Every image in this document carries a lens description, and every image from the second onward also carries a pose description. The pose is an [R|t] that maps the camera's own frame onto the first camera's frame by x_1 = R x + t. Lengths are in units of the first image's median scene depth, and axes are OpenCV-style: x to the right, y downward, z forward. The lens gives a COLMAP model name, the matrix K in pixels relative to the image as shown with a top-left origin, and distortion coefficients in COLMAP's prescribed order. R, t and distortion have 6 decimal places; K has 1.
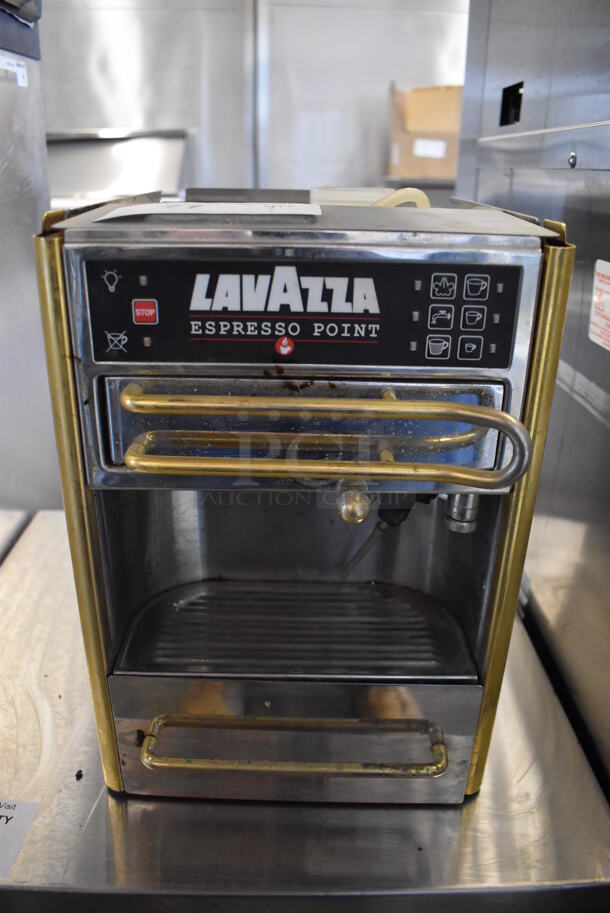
lens RADIAL K [[703.4, 0, 303.6], [0, 703.4, 461.6], [0, 0, 1]] dist [-0.095264, 0.006250]
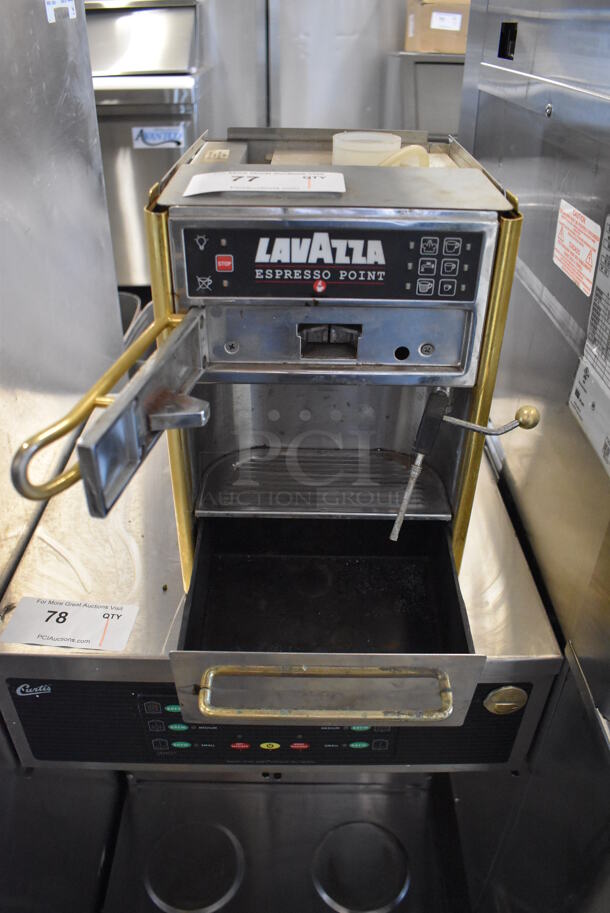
lens RADIAL K [[703.4, 0, 305.2], [0, 703.4, 453.0], [0, 0, 1]] dist [-0.095264, 0.006250]
pose [[0.999925, 0.002821, -0.011911, -0.039371], [-0.000841, 0.986618, 0.163048, -0.060379], [0.012211, -0.163026, 0.986546, -0.496814]]
